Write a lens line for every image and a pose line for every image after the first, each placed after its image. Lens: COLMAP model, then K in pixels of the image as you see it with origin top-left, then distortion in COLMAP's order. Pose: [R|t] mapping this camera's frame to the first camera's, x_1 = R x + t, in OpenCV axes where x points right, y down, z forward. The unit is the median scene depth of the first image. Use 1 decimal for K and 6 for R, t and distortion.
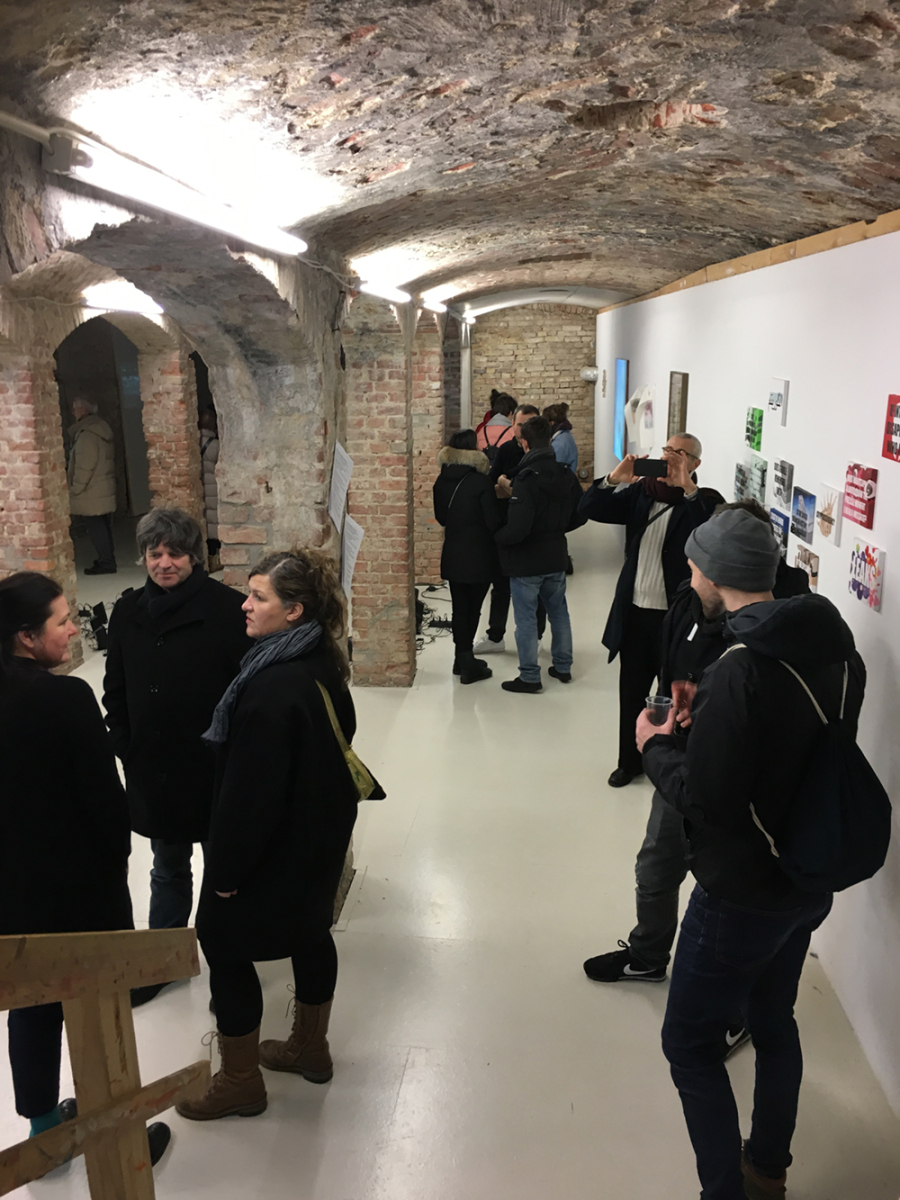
lens RADIAL K [[997.9, 0, 452.1], [0, 997.9, 598.9], [0, 0, 1]] dist [0.055468, -0.041596]
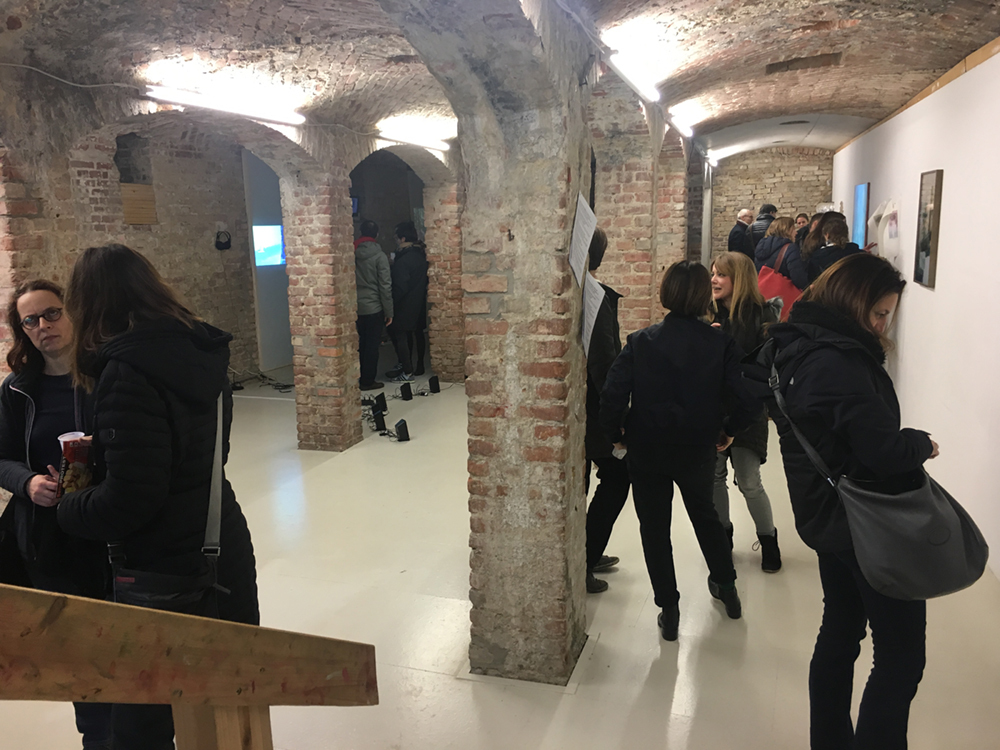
lens RADIAL K [[831.6, 0, 496.2], [0, 831.6, 376.2], [0, 0, 1]] dist [0.055468, -0.041596]
pose [[0.974123, 0.023522, -0.224791, -0.003023], [-0.037455, 0.997618, -0.057922, 0.044078], [0.222893, 0.064842, 0.972684, 0.103767]]
